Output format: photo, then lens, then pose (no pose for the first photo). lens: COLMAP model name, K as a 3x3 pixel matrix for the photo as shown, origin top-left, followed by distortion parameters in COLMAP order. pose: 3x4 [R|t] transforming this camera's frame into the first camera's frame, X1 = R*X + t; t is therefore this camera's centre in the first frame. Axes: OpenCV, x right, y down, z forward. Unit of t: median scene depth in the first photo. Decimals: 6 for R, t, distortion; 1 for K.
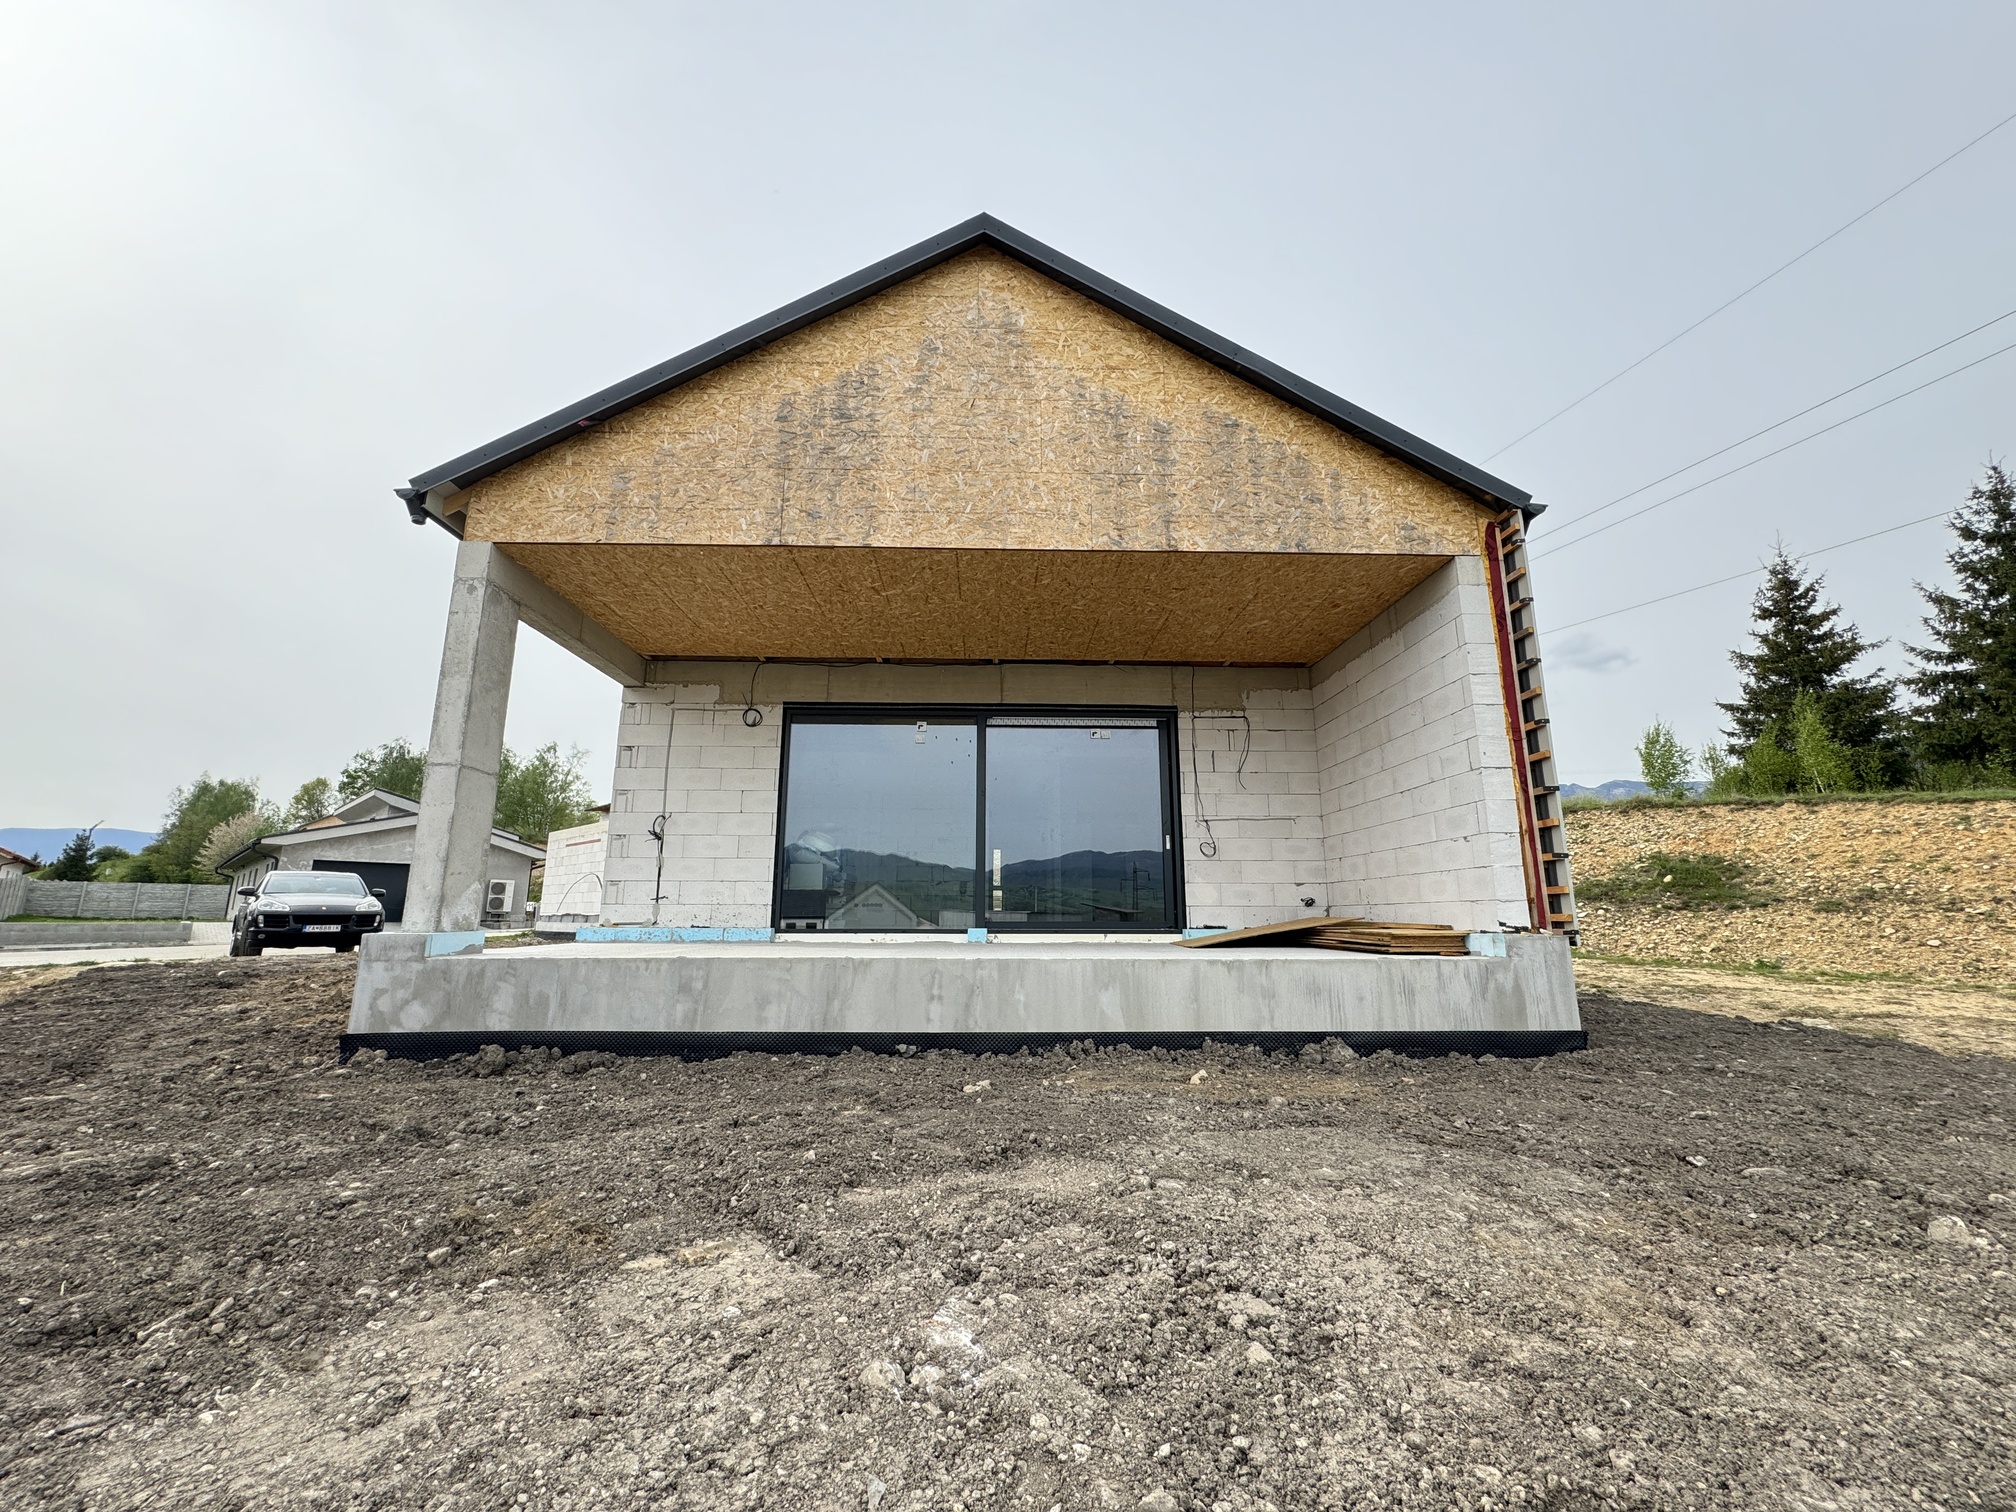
lens RADIAL K [[803.2, 0, 1007.2], [0, 803.2, 756.0], [0, 0, 1]] dist [-0.002166, 0.000061]
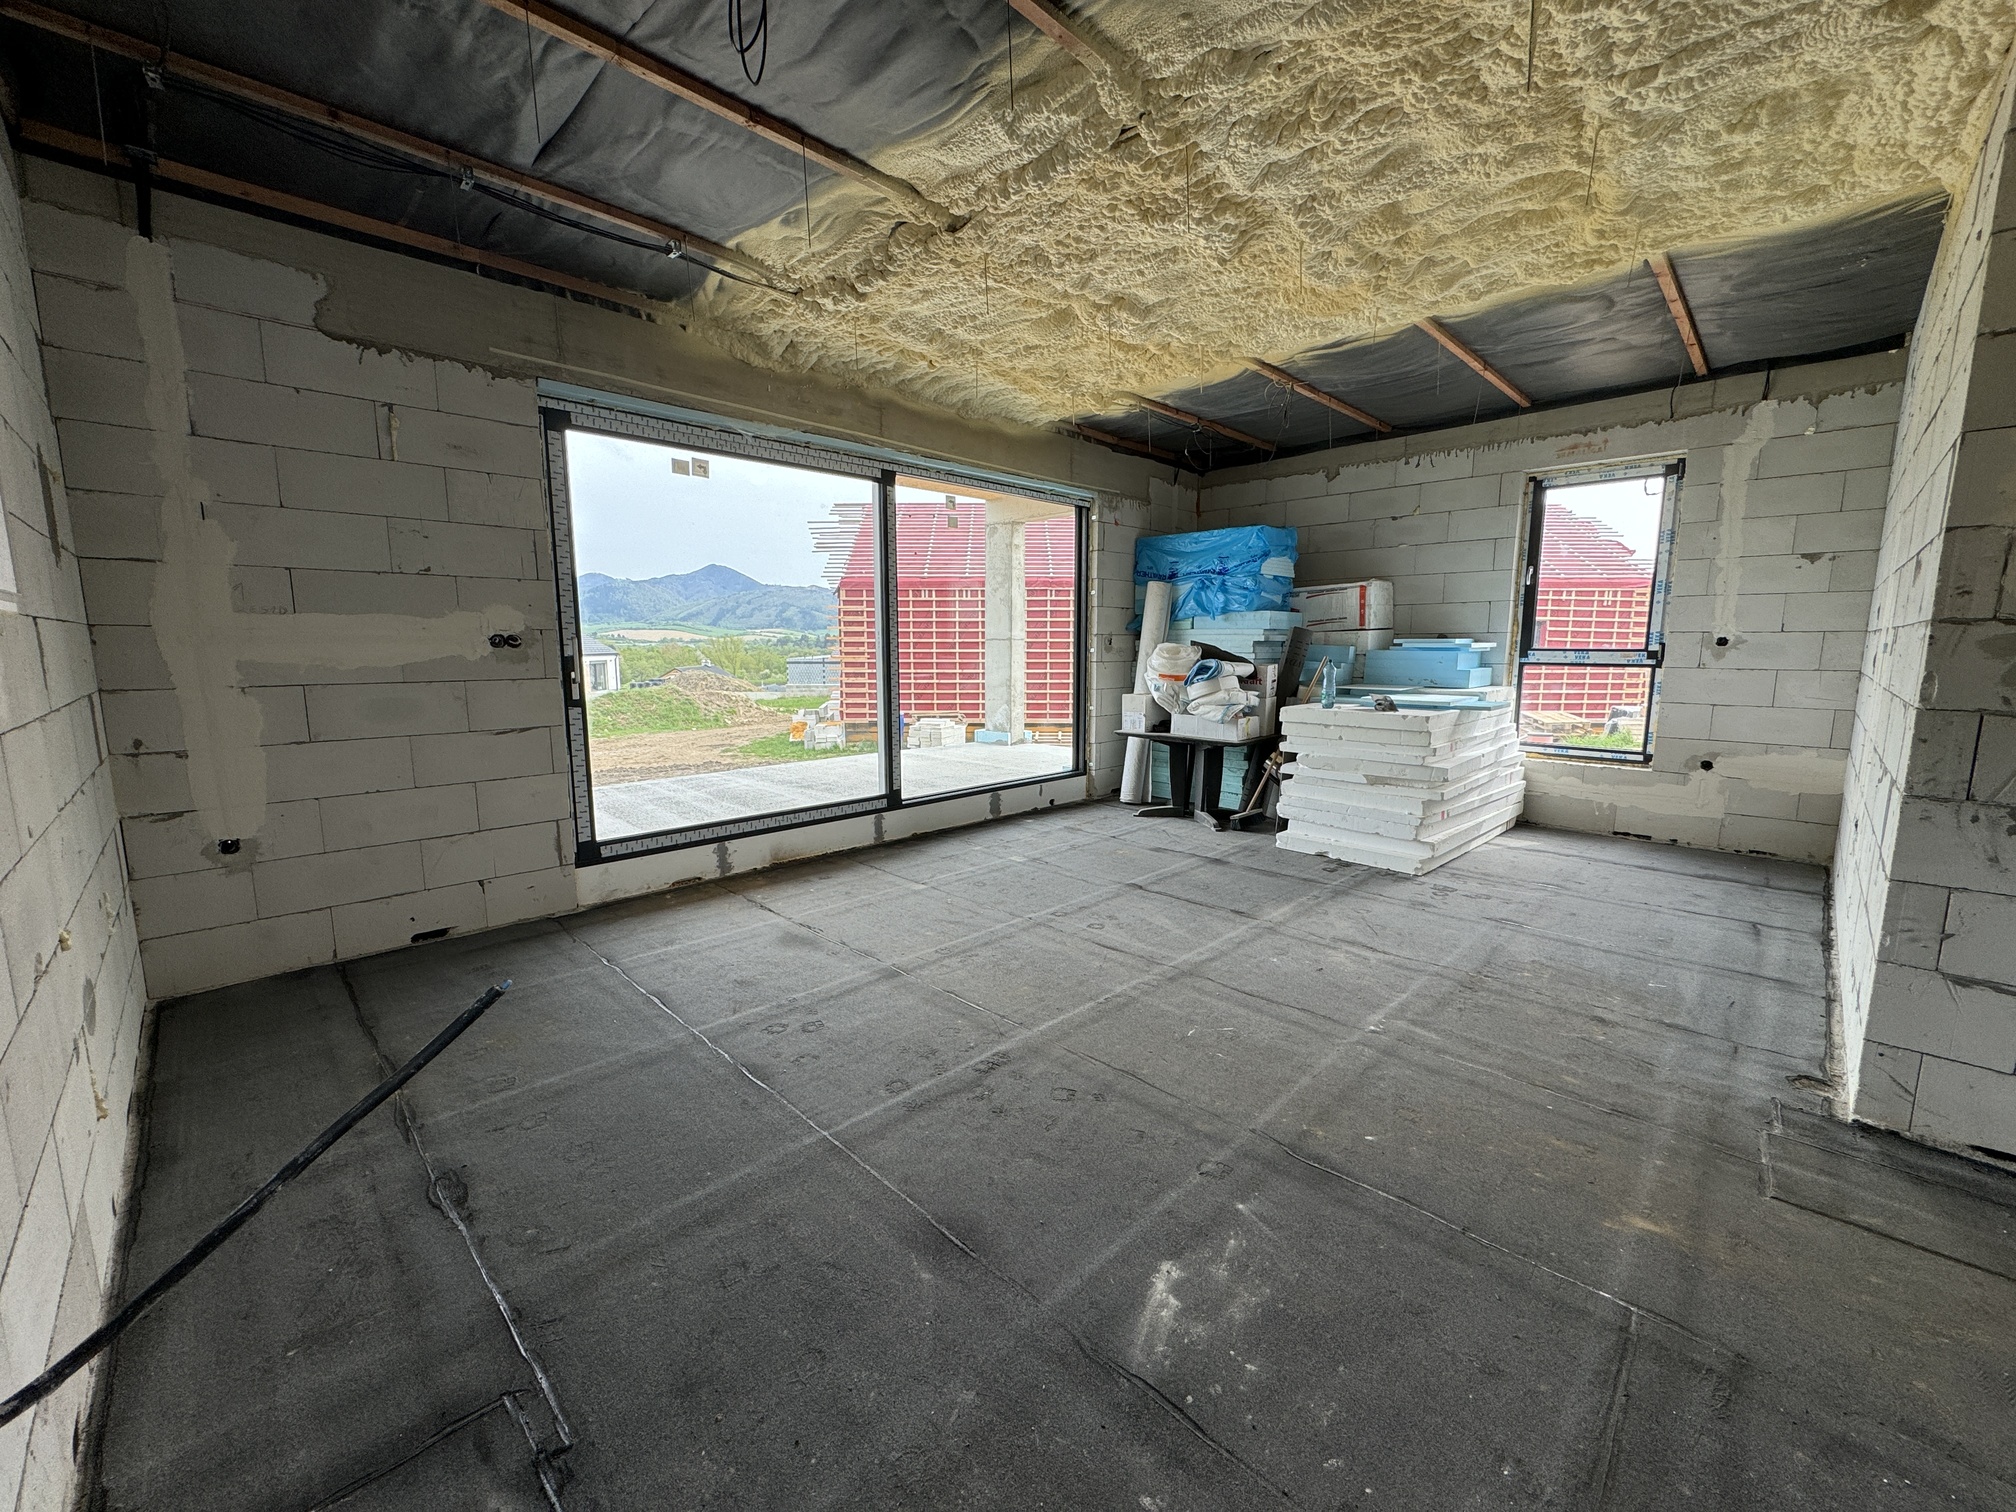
lens RADIAL K [[803.2, 0, 1006.0], [0, 803.2, 755.4], [0, 0, 1]] dist [-0.002166, 0.000061]
pose [[-0.727299, 0.093930, -0.679863, 0.468579], [0.135257, 0.990780, -0.007808, 0.255400], [0.672861, -0.097635, -0.733298, 2.063198]]
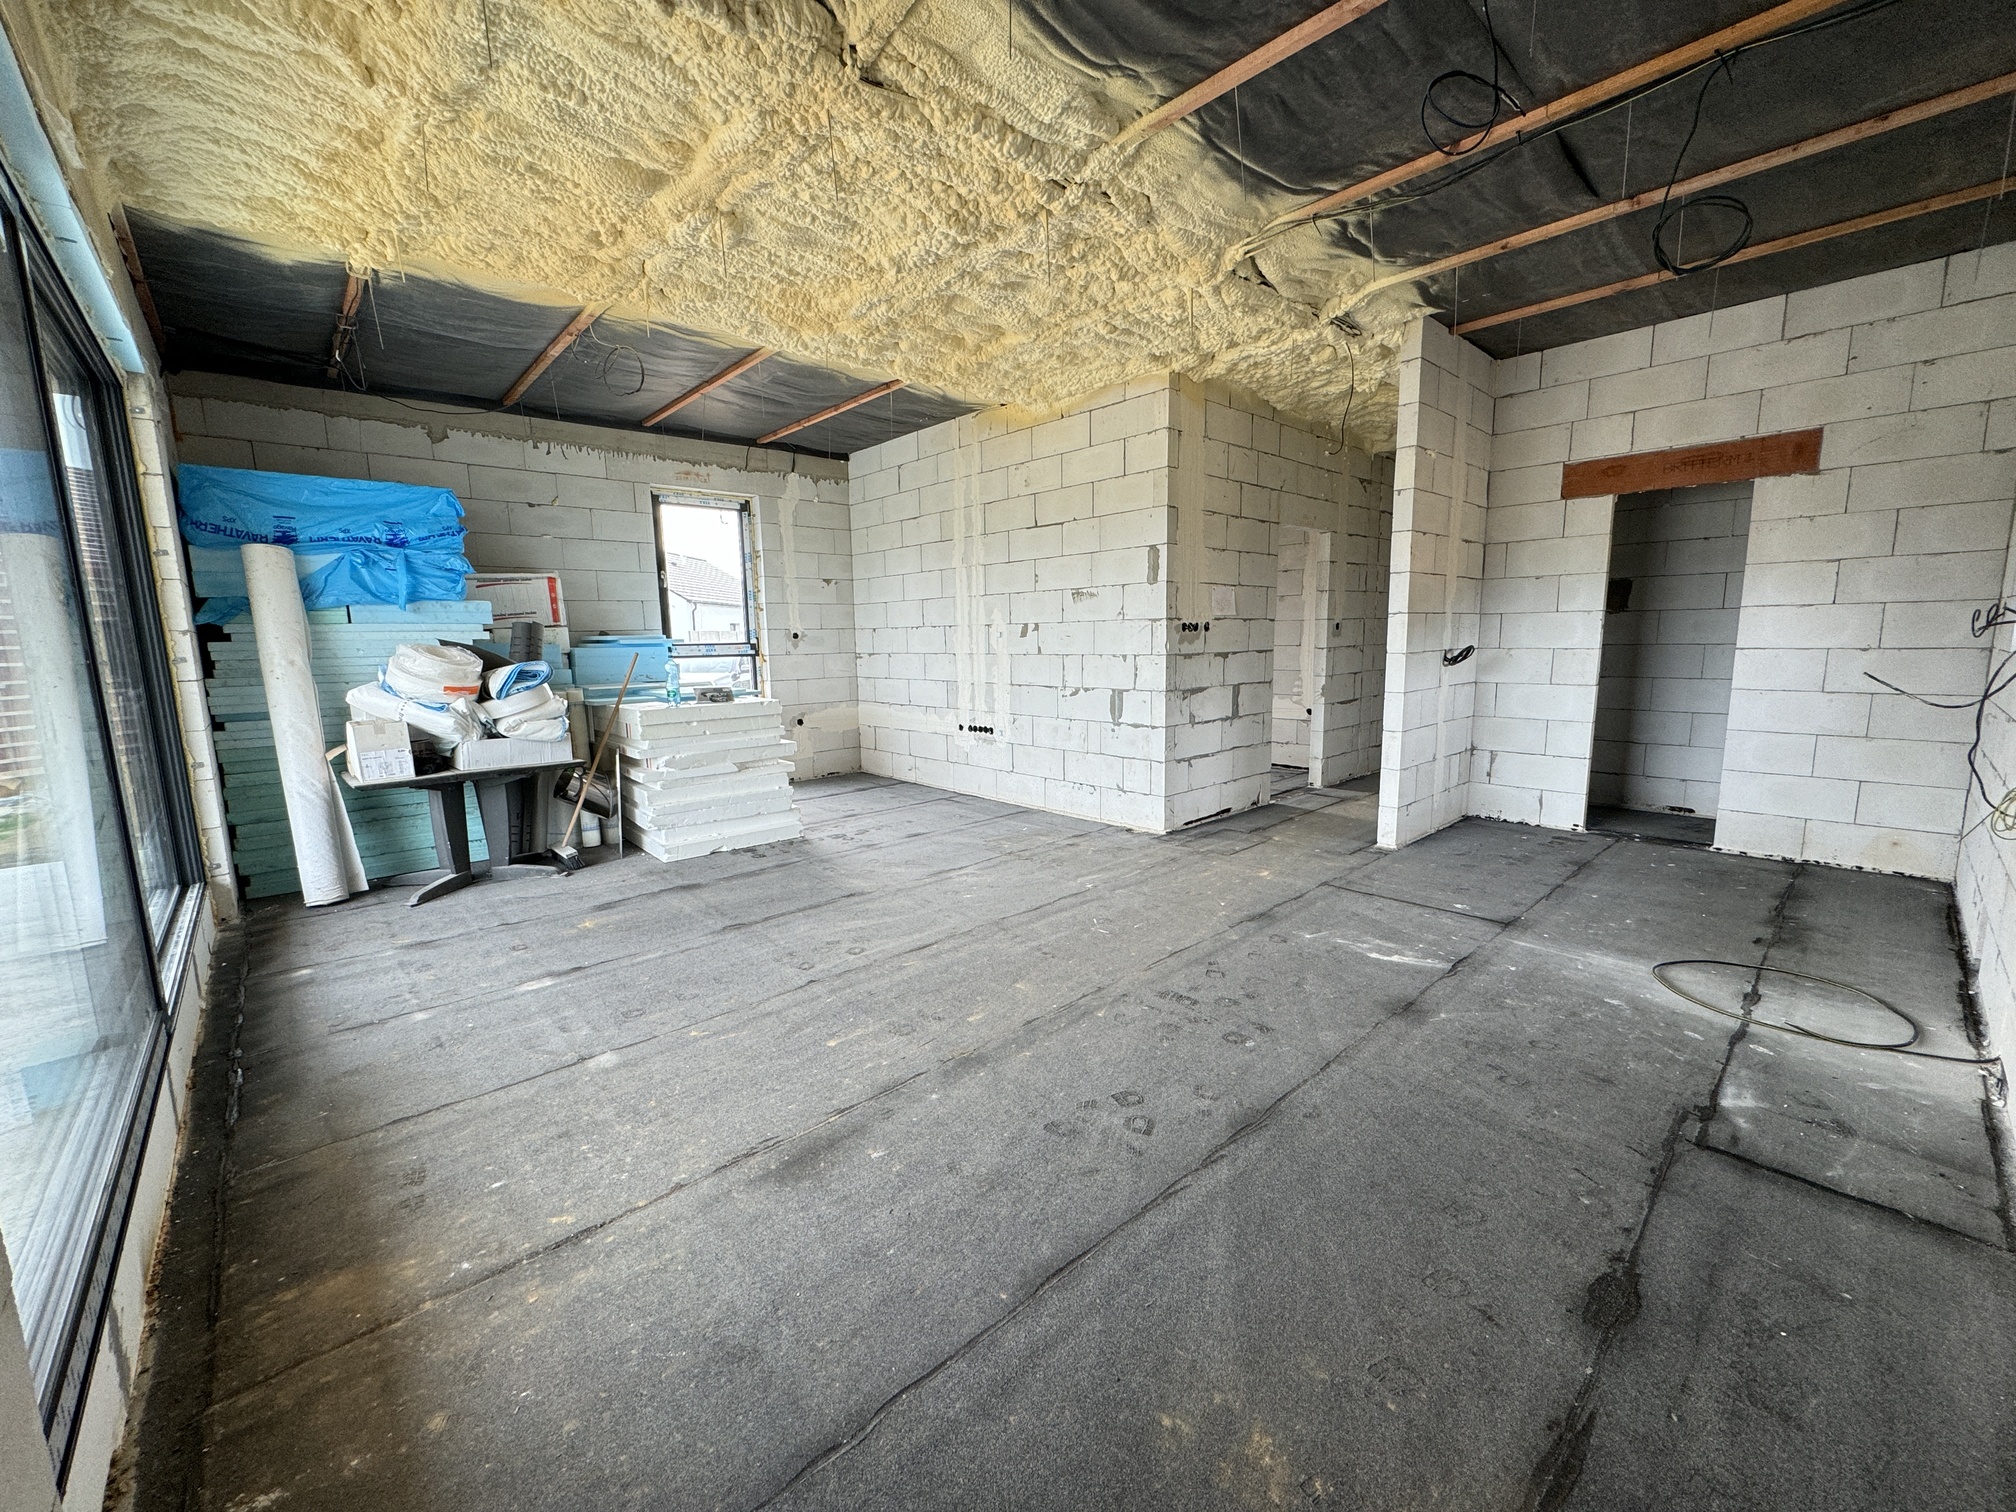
lens RADIAL K [[803.2, 0, 1008.3], [0, 803.2, 754.4], [0, 0, 1]] dist [-0.002166, 0.000061]
pose [[0.656290, 0.095600, -0.748427, 0.476882], [0.170123, 0.947647, 0.270227, 0.131324], [0.735079, -0.304672, 0.605668, 1.424301]]
